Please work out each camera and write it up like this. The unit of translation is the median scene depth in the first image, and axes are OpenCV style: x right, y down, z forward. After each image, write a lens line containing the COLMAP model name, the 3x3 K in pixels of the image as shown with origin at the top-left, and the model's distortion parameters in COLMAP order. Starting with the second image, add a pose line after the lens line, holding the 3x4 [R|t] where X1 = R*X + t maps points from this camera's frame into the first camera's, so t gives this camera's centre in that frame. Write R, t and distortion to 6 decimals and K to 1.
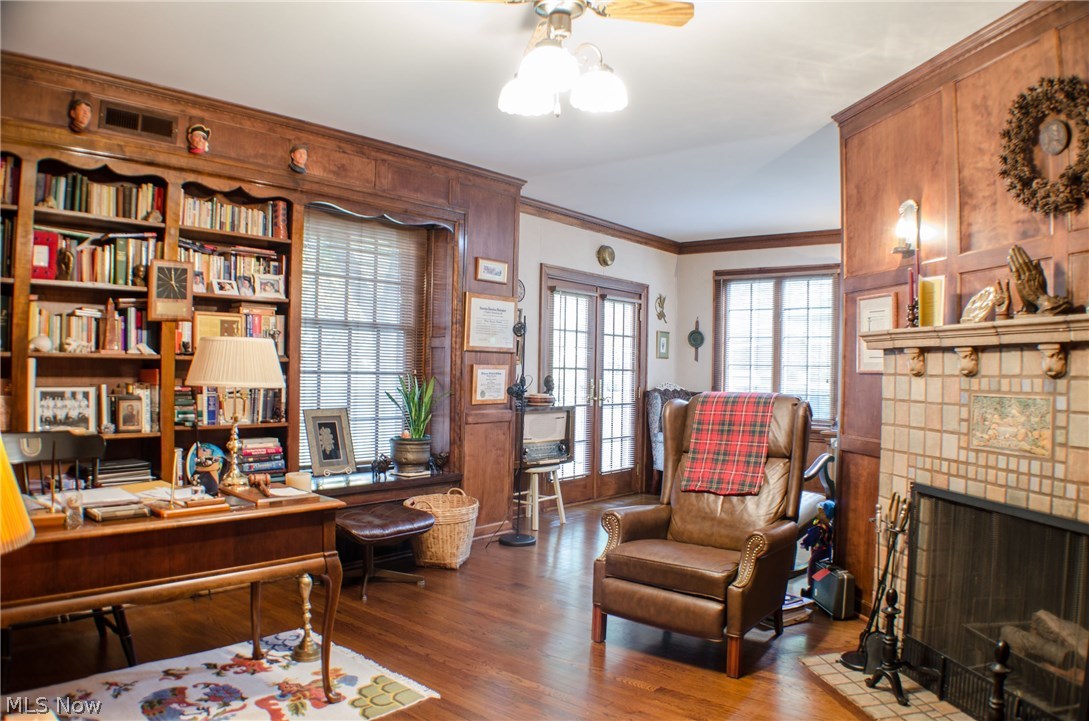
lens RADIAL K [[759.6, 0, 548.6], [0, 759.6, 370.6], [0, 0, 1]] dist [-0.192218, 0.034202]
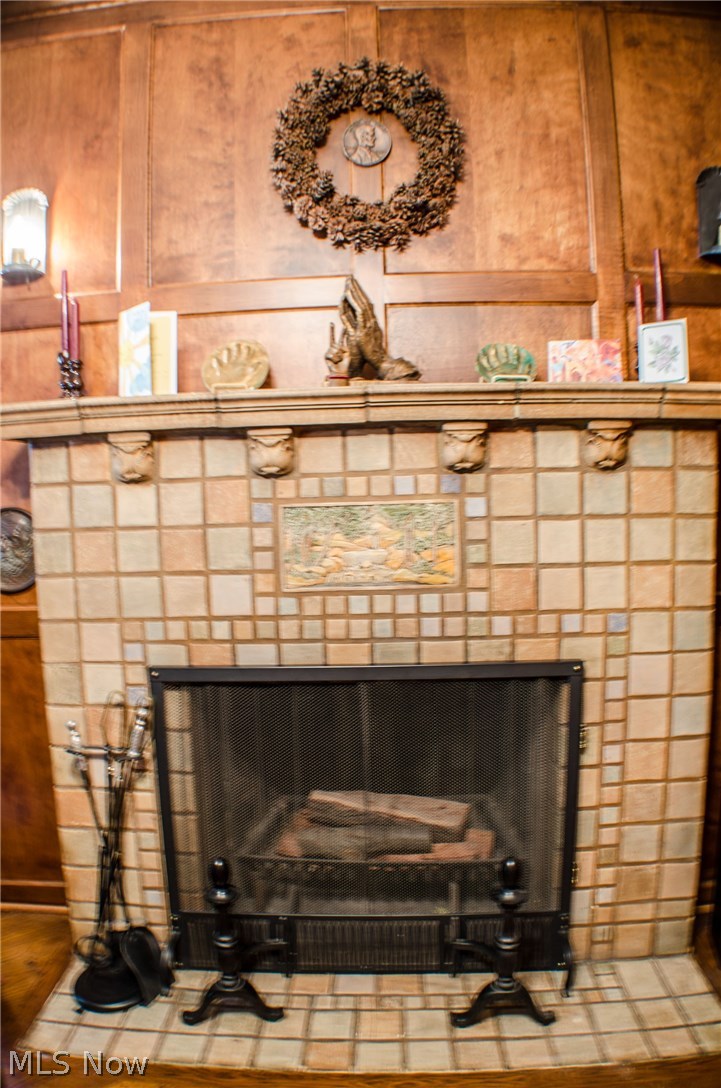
lens RADIAL K [[758.9, 0, 360.5], [0, 758.9, 544.0], [0, 0, 1]] dist [-0.192218, 0.034202]
pose [[0.186117, -0.105918, 0.976802, -0.037820], [0.030854, 0.994312, 0.101938, 0.001929], [-0.982043, 0.011166, 0.188326, 0.866122]]
